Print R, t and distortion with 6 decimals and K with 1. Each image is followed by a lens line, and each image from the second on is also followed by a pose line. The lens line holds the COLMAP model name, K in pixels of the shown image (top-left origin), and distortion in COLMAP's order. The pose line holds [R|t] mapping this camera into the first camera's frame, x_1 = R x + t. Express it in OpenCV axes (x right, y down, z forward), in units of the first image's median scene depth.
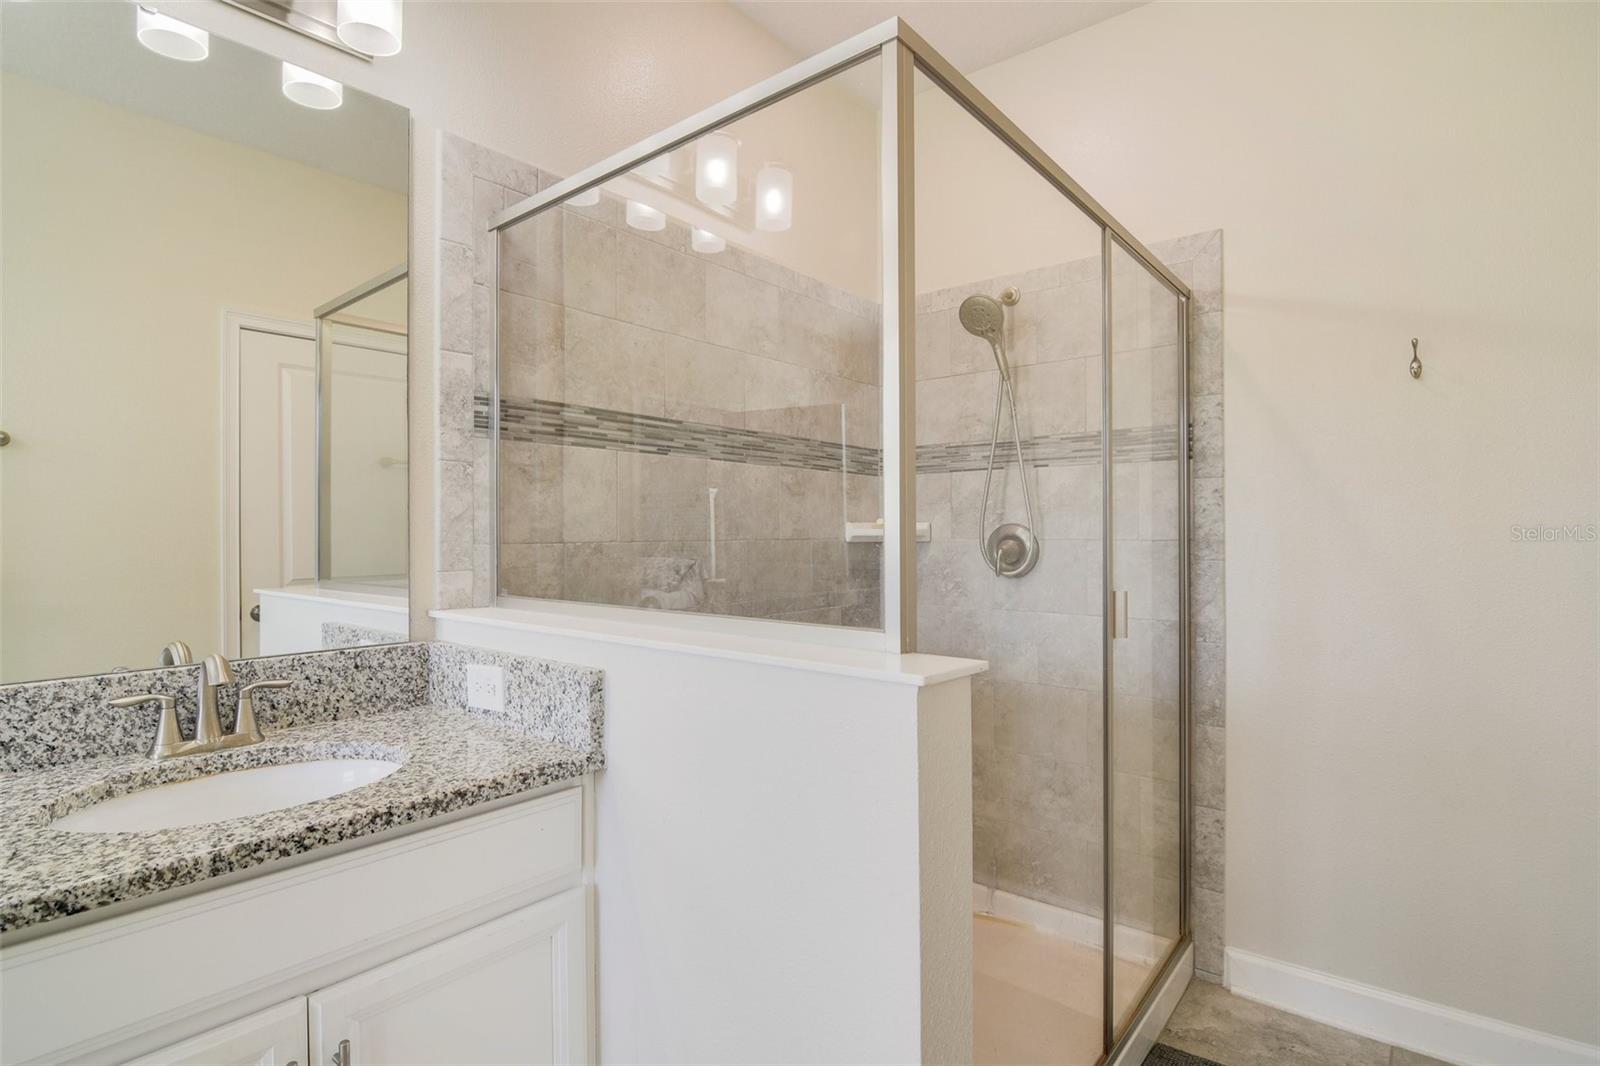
lens RADIAL K [[783.3, 0, 797.0], [0, 783.3, 529.3], [0, 0, 1]] dist [-0.006692, -0.004675]
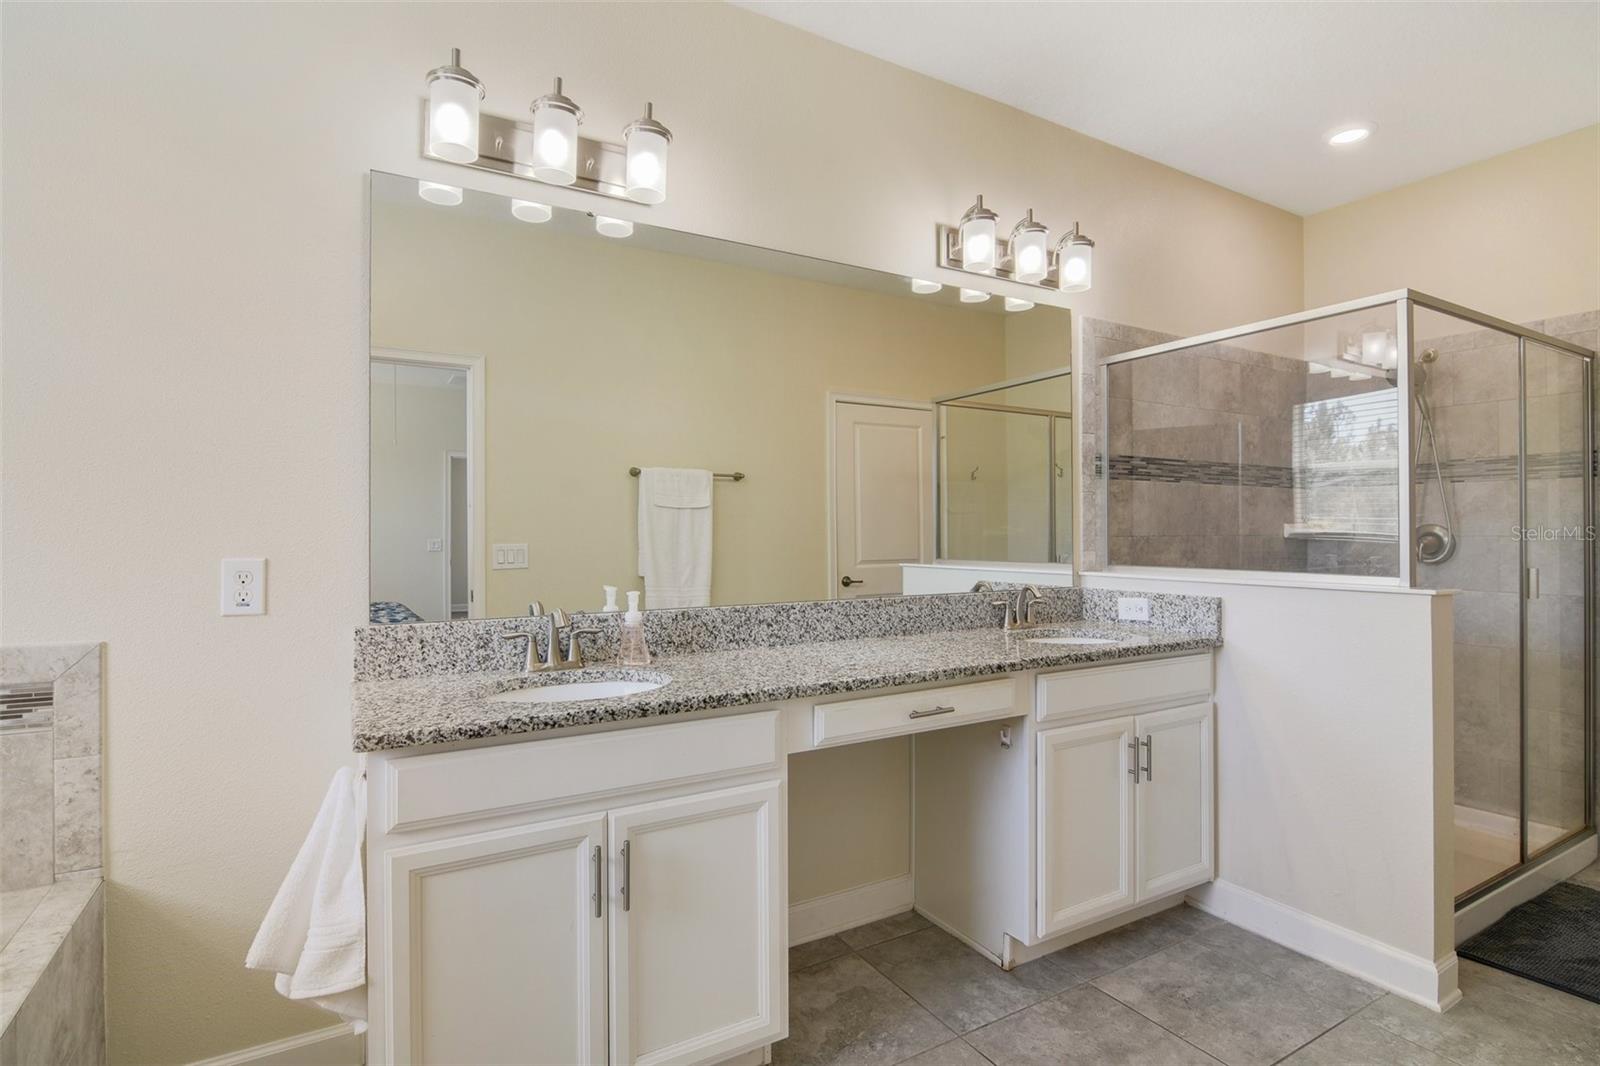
lens RADIAL K [[783.3, 0, 797.0], [0, 783.3, 529.3], [0, 0, 1]] dist [-0.006692, -0.004675]
pose [[0.937531, -0.001024, -0.347900, -0.374706], [0.001304, 0.999999, 0.000571, -0.000670], [0.347899, -0.000989, 0.937532, -0.845421]]
